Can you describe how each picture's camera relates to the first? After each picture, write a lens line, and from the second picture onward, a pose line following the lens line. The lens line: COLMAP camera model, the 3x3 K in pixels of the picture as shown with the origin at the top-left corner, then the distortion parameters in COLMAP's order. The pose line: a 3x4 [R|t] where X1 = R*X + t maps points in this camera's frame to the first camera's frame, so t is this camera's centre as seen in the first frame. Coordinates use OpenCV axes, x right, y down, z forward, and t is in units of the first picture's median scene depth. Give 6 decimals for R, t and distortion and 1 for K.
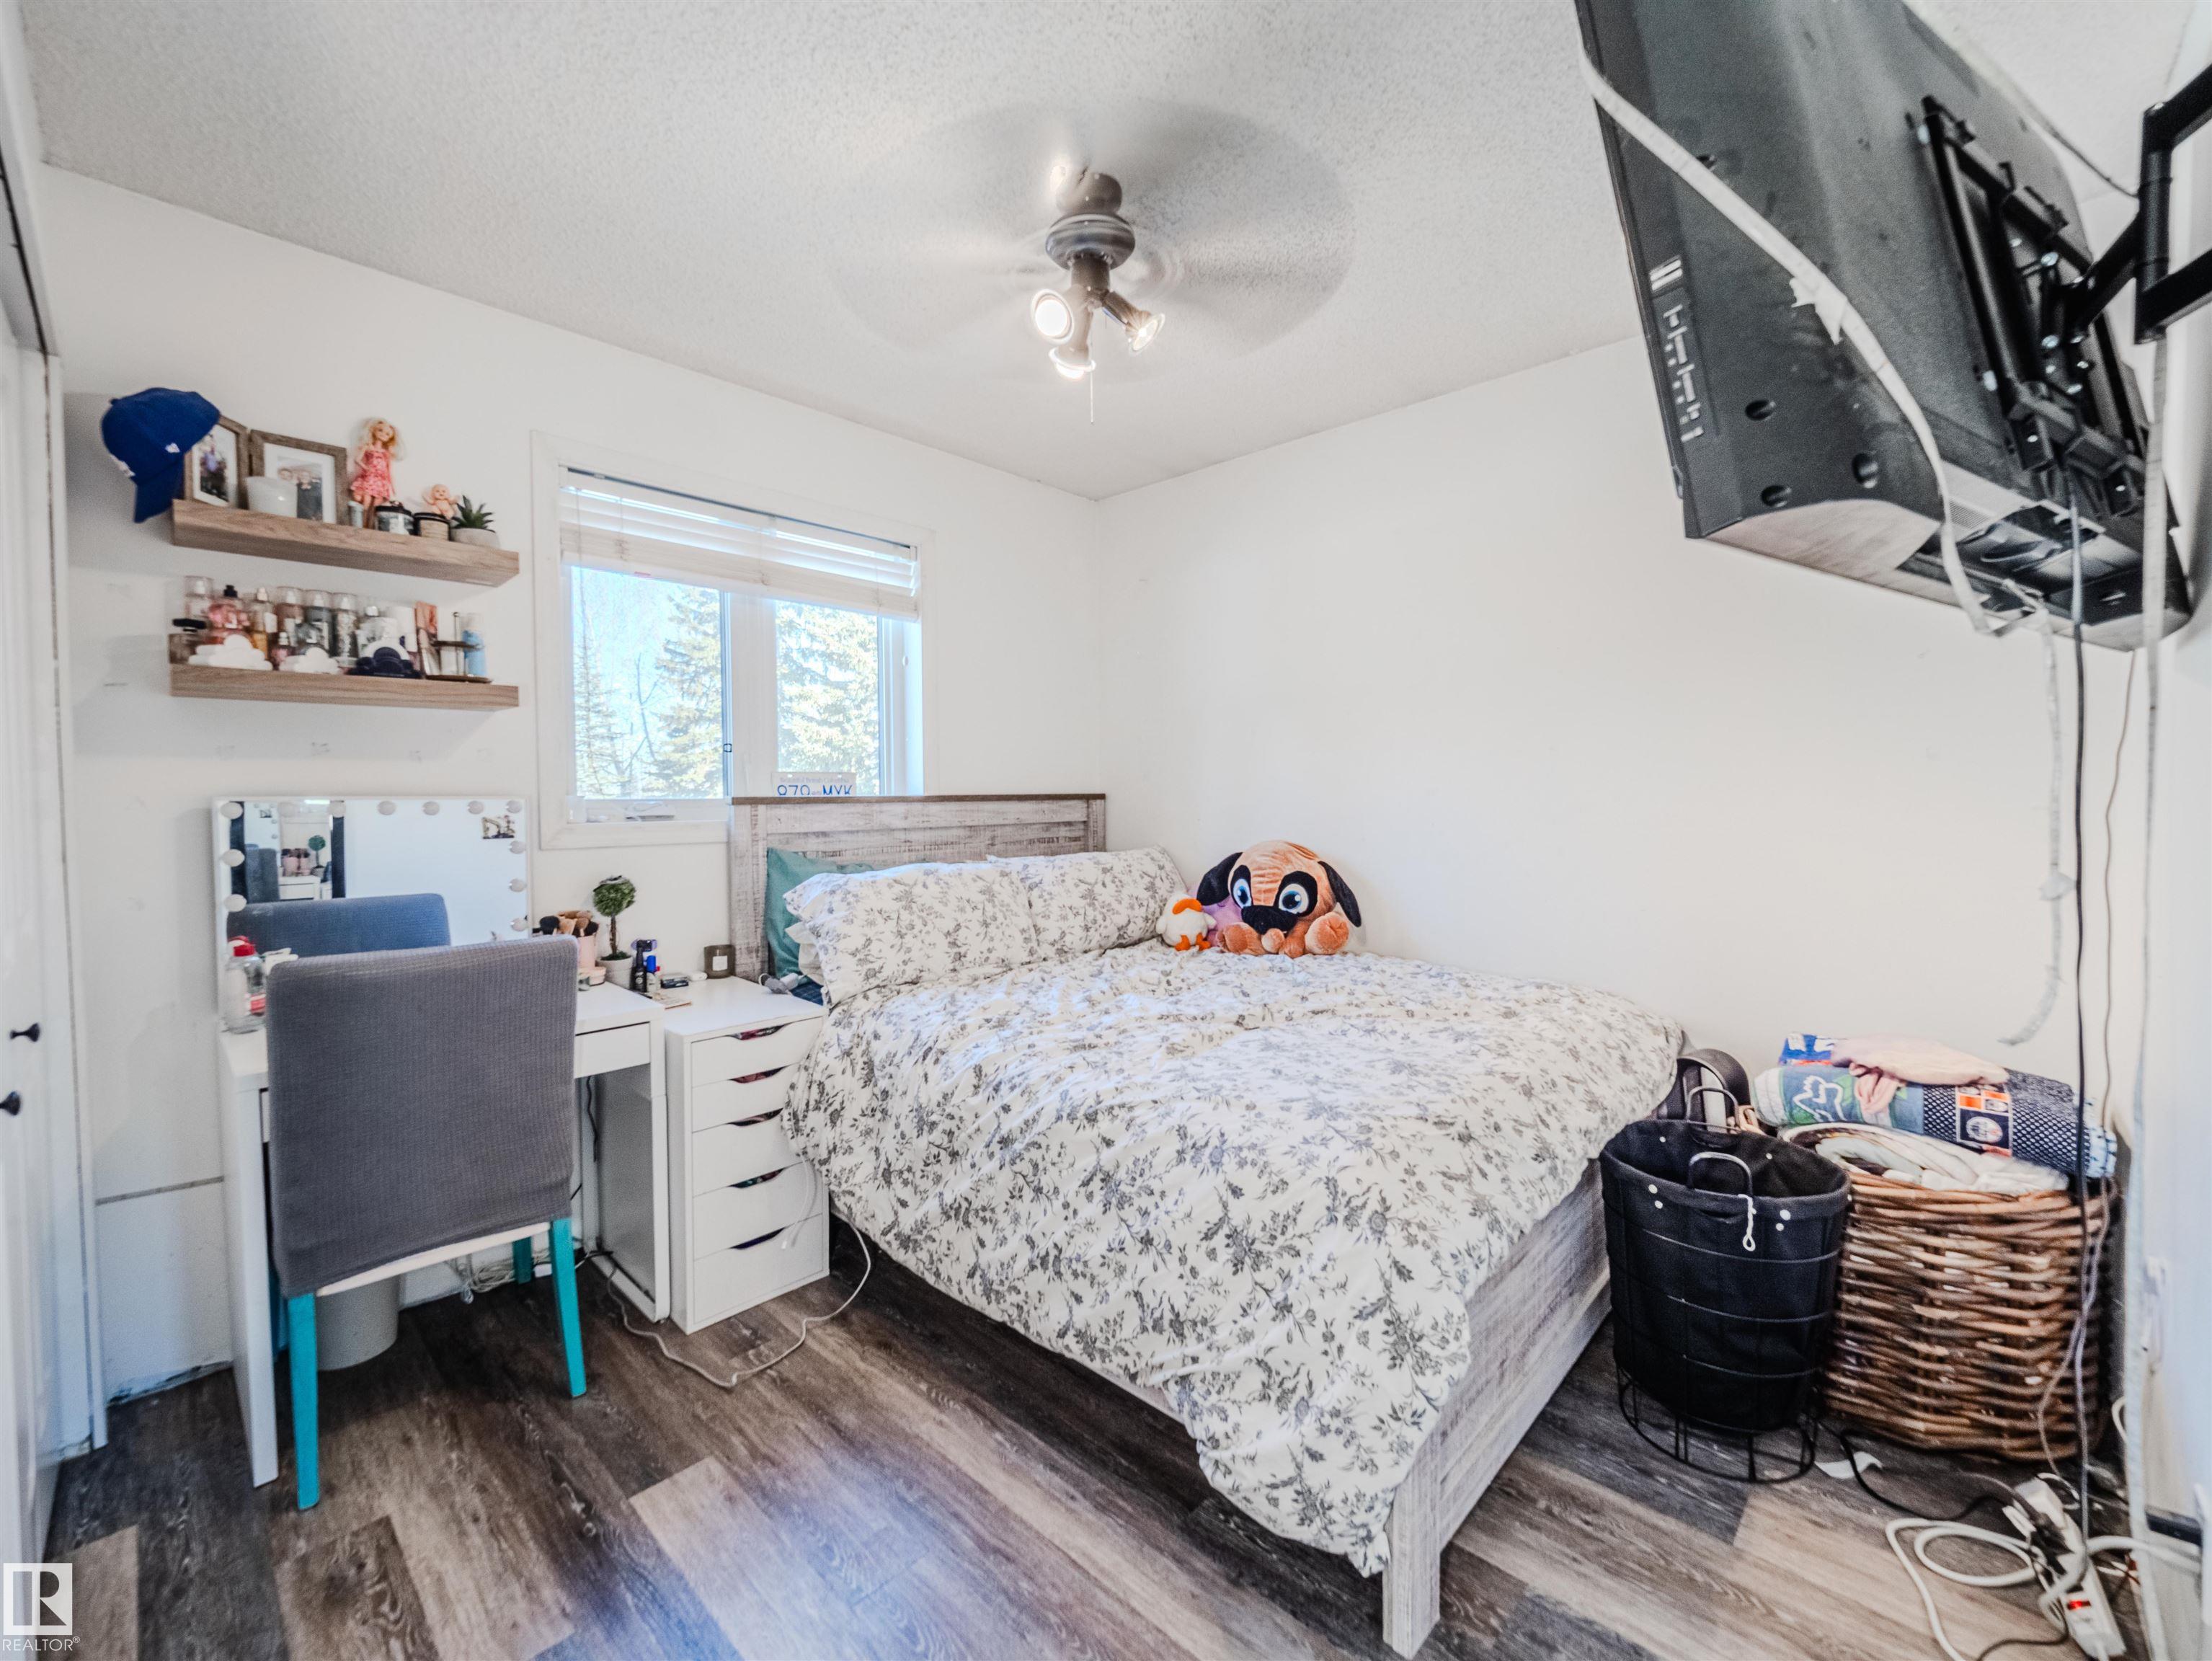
lens RADIAL K [[914.6, 0, 1097.9], [0, 914.6, 829.3], [0, 0, 1]] dist [0.001293, -0.008320]
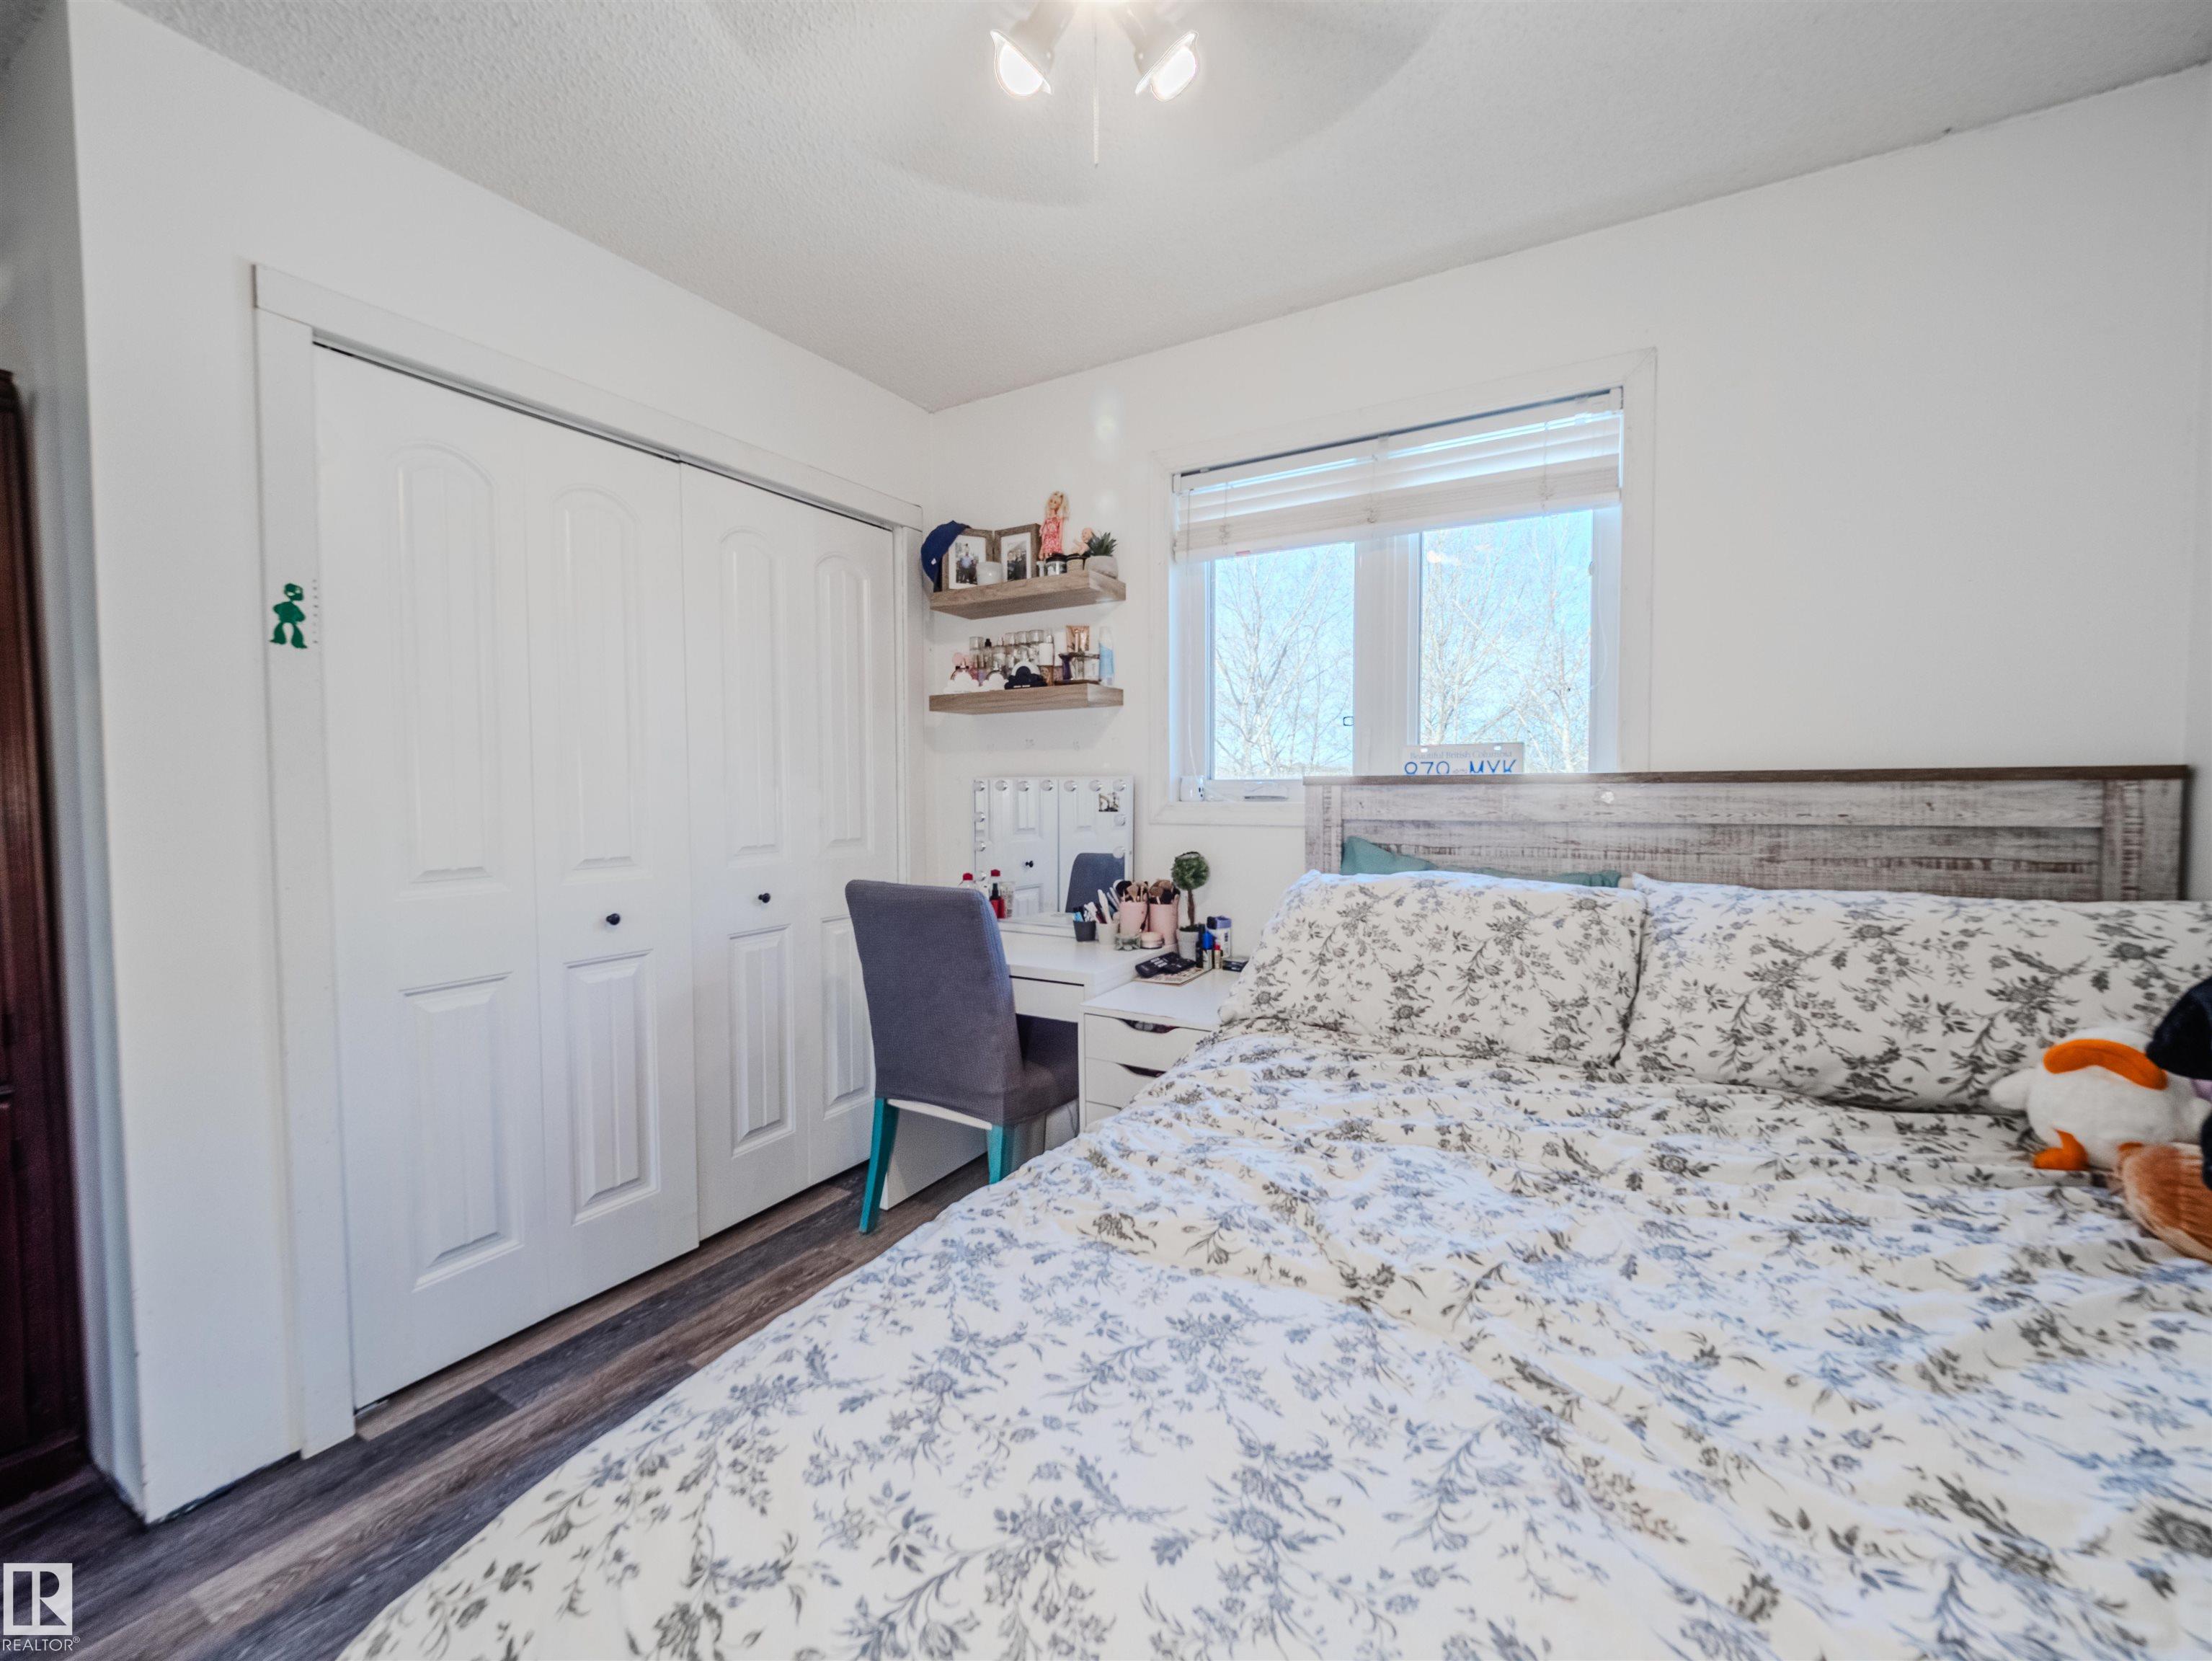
lens RADIAL K [[914.6, 0, 1097.9], [0, 914.6, 829.3], [0, 0, 1]] dist [0.001293, -0.008320]
pose [[0.223050, 0.050491, -0.973498, 0.404227], [-0.033813, 0.998457, 0.044038, -0.015326], [0.974220, 0.023094, 0.224413, 0.570354]]
